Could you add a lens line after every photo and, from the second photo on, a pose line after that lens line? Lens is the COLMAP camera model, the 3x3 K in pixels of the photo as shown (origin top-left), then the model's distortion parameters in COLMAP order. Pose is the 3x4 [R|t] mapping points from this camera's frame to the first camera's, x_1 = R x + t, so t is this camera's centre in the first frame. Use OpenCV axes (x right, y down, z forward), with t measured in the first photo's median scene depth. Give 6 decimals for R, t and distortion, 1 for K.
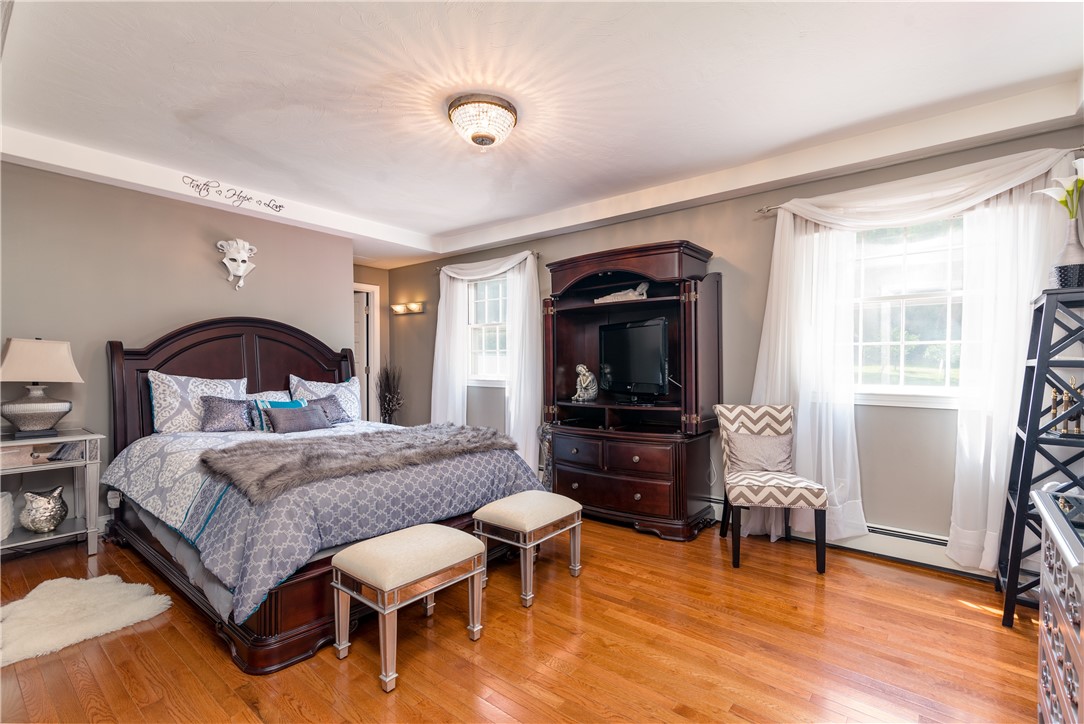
lens RADIAL K [[498.5, 0, 542.0], [0, 498.5, 362.0], [0, 0, 1]] dist [0.021209, 0.000078]
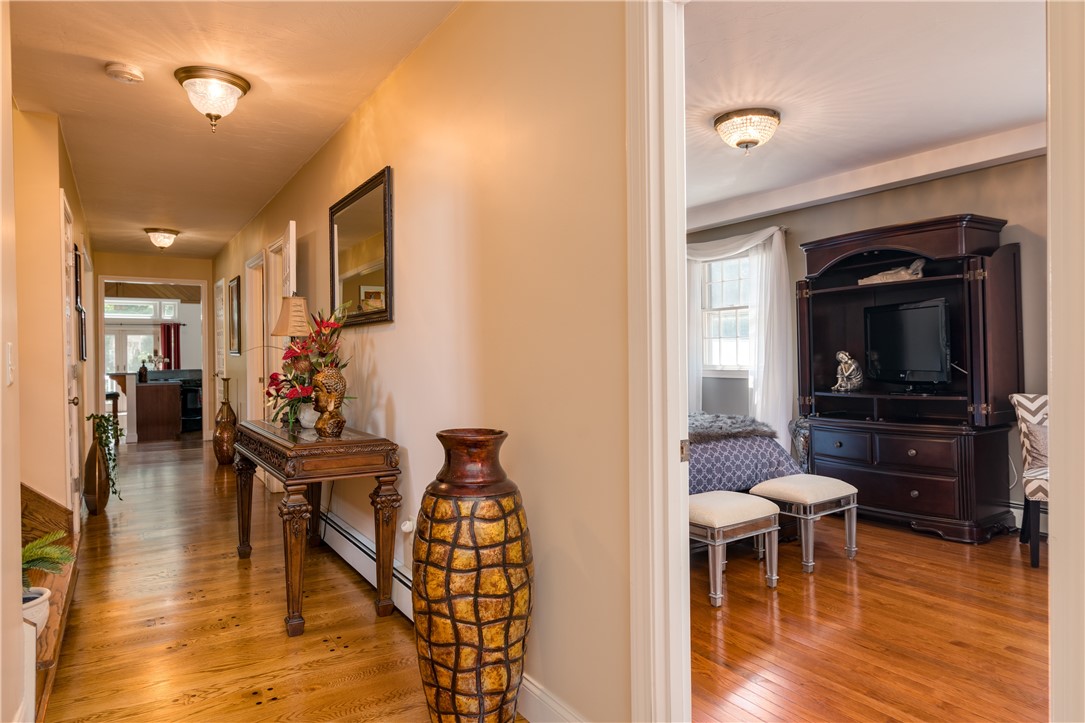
lens RADIAL K [[670.5, 0, 541.4], [0, 670.5, 355.0], [0, 0, 1]] dist [0.007337, 0.000098]
pose [[0.949754, -0.015494, -0.312613, -0.071886], [0.017216, 0.999848, 0.002750, -0.001202], [0.312523, -0.007994, 0.949877, -0.397158]]
